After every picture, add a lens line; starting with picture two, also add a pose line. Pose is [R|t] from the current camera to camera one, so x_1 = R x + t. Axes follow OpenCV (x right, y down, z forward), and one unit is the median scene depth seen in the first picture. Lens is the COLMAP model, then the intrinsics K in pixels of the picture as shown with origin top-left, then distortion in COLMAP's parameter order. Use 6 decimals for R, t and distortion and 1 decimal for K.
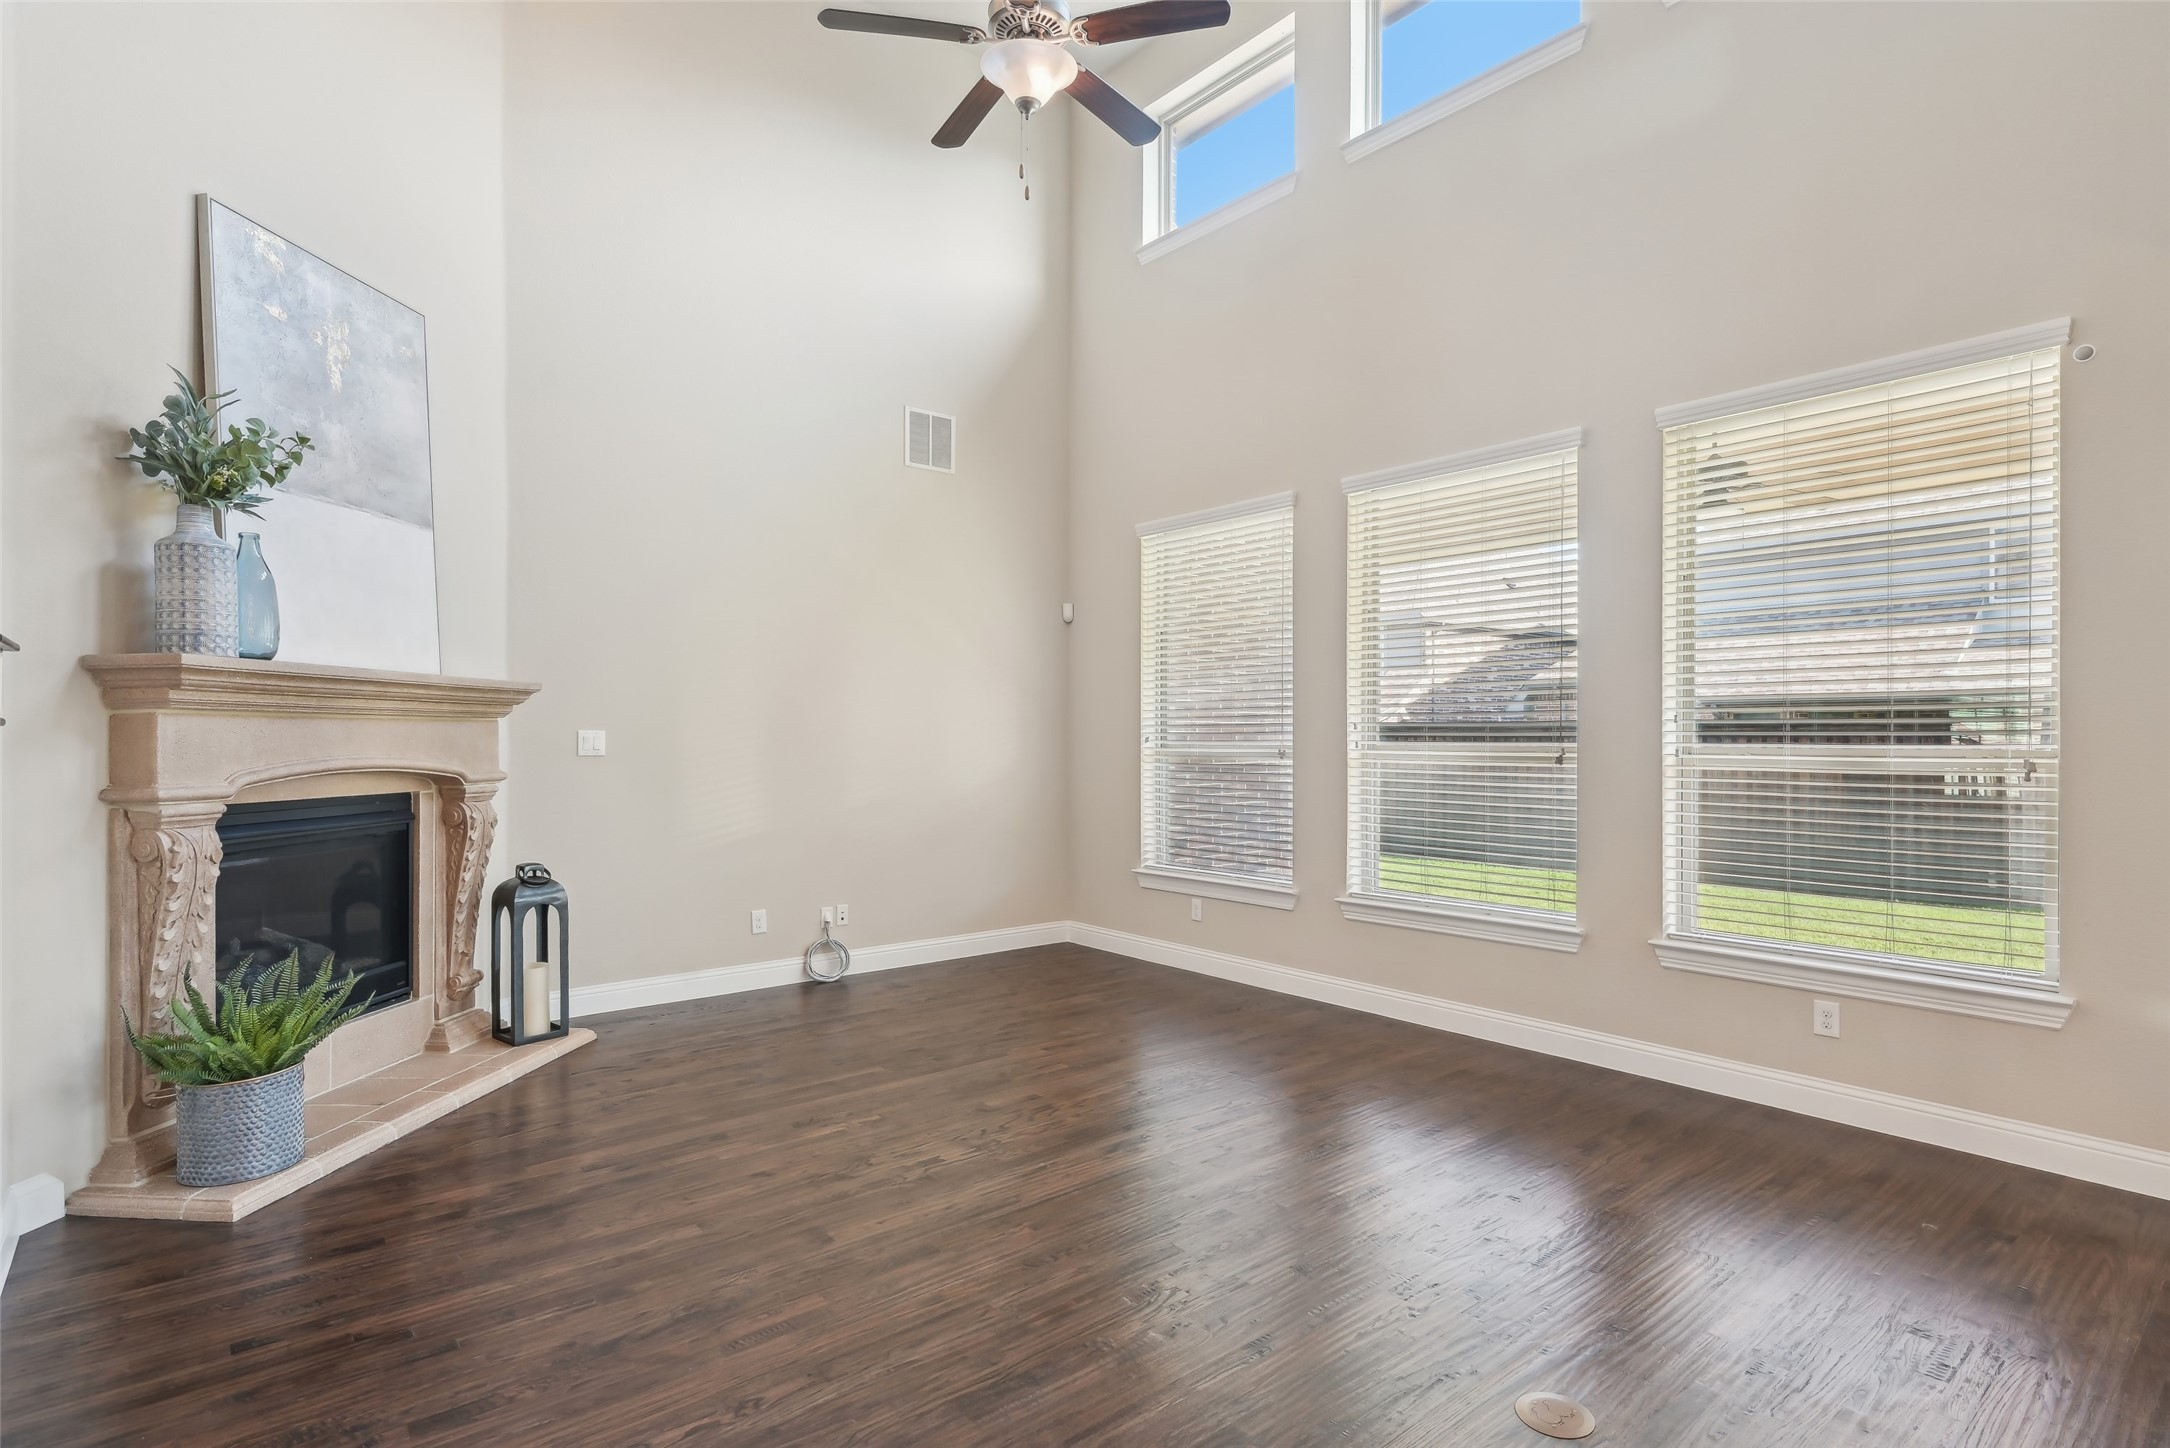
lens RADIAL K [[1113.0, 0, 1083.2], [0, 1113.0, 730.7], [0, 0, 1]] dist [-0.000476, -0.000720]
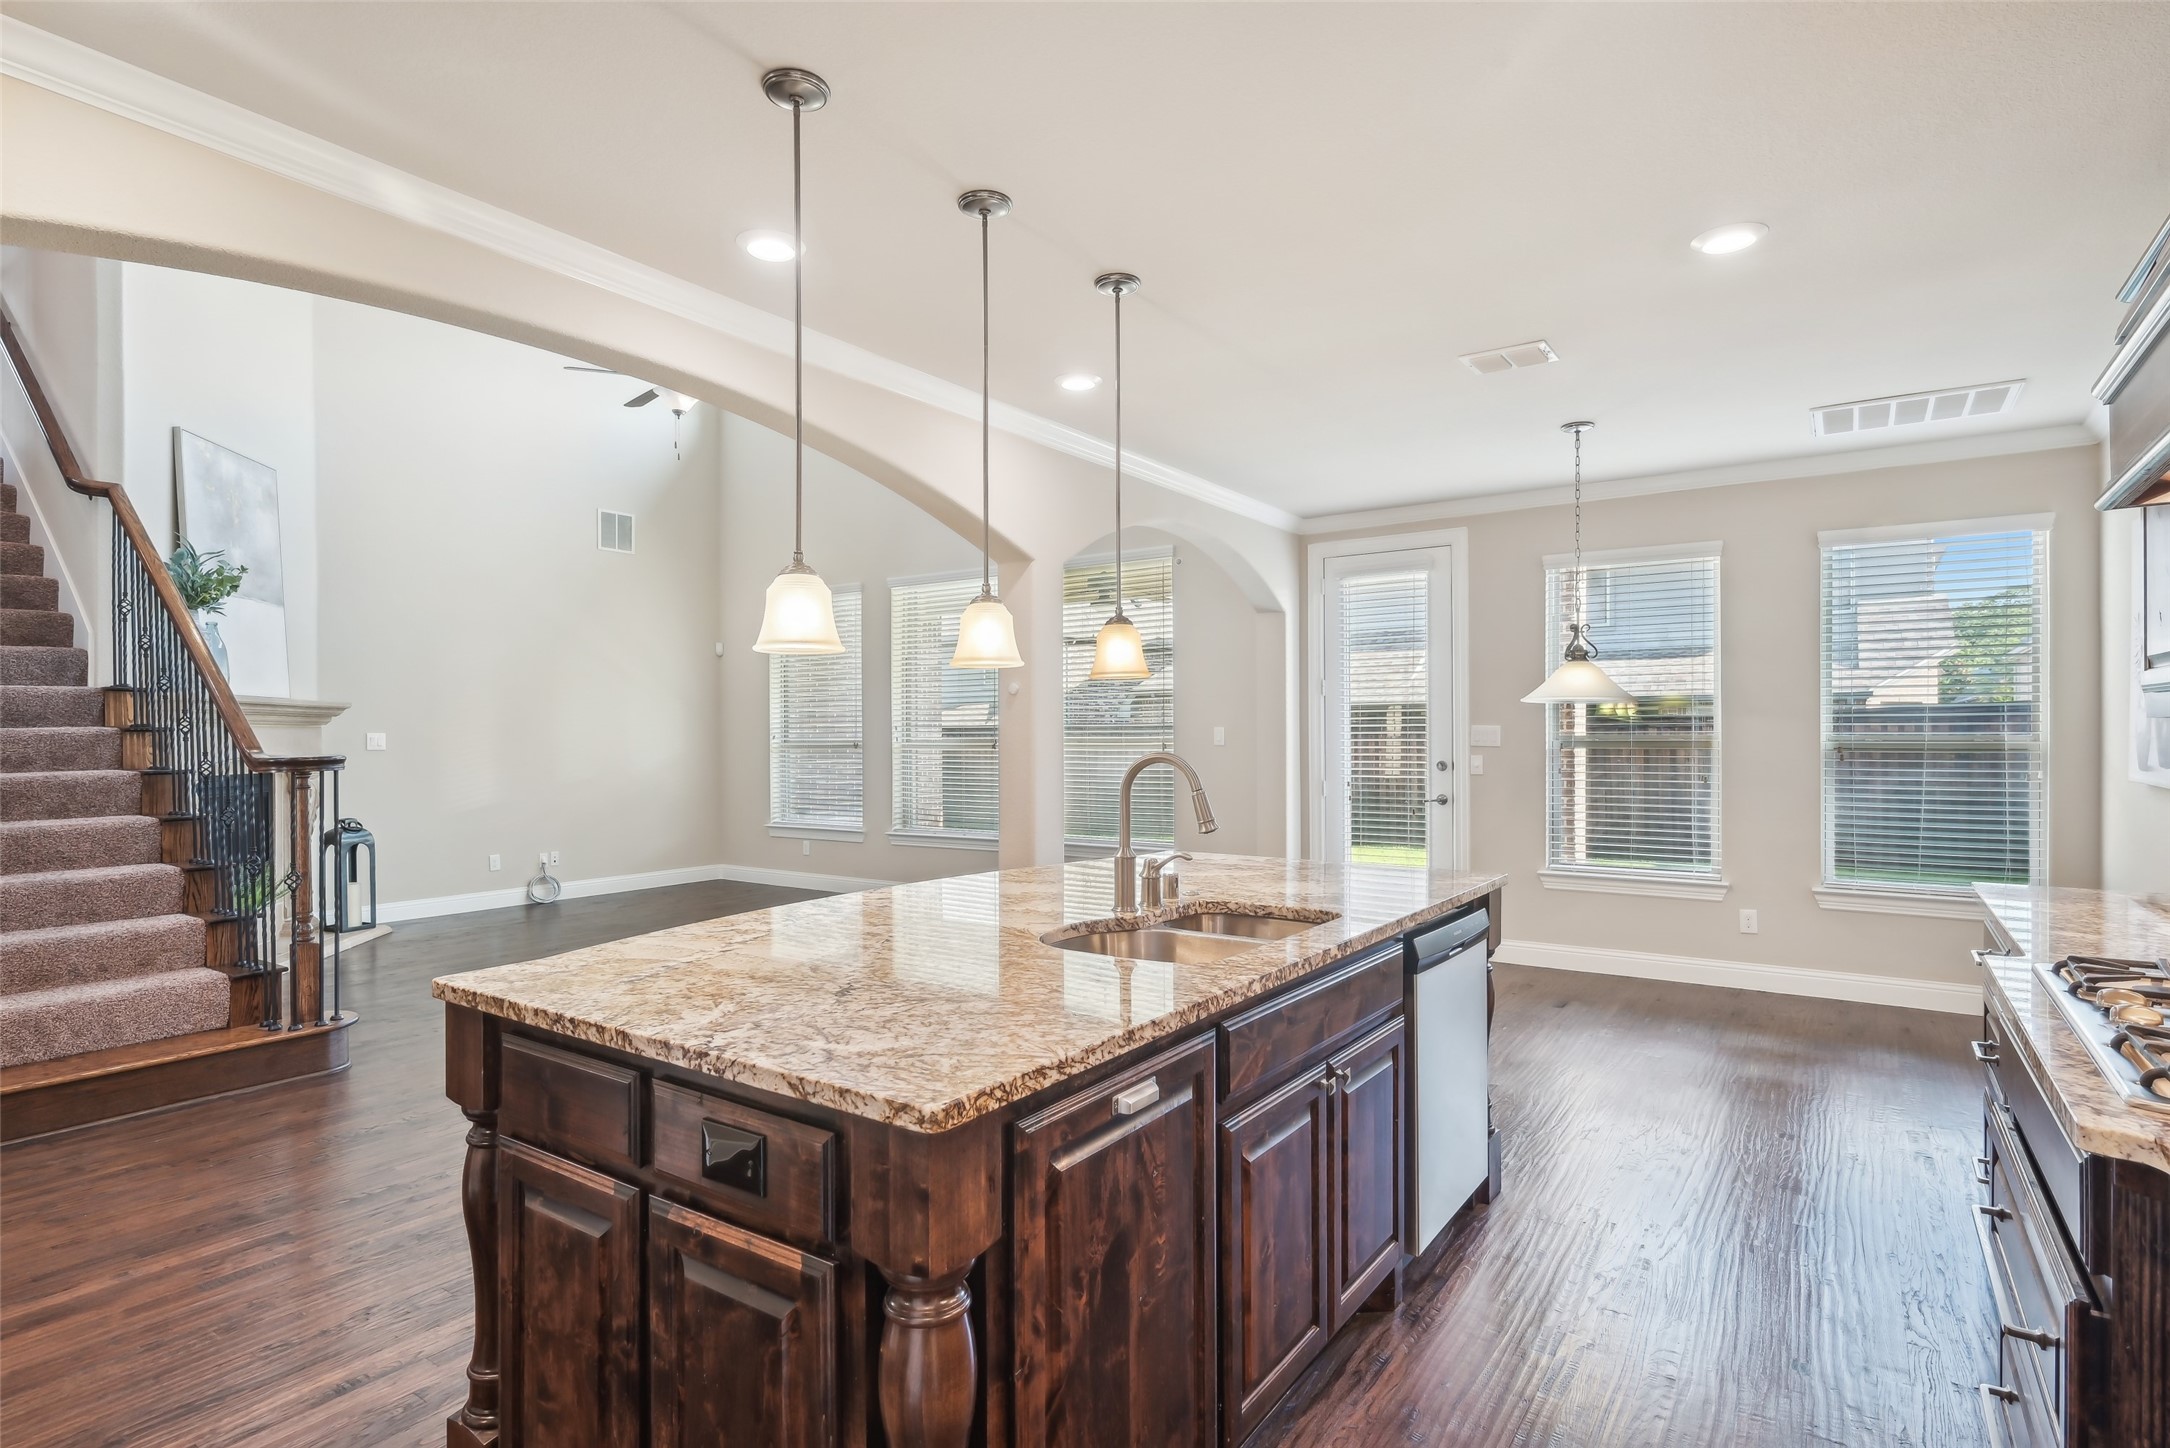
lens RADIAL K [[1113.0, 0, 1090.8], [0, 1113.0, 731.1], [0, 0, 1]] dist [-0.000476, -0.000720]
pose [[0.960187, -0.005466, 0.279303, 0.057220], [0.005536, 0.999985, 0.000540, 0.001391], [-0.279302, 0.001027, 0.960203, -0.650158]]
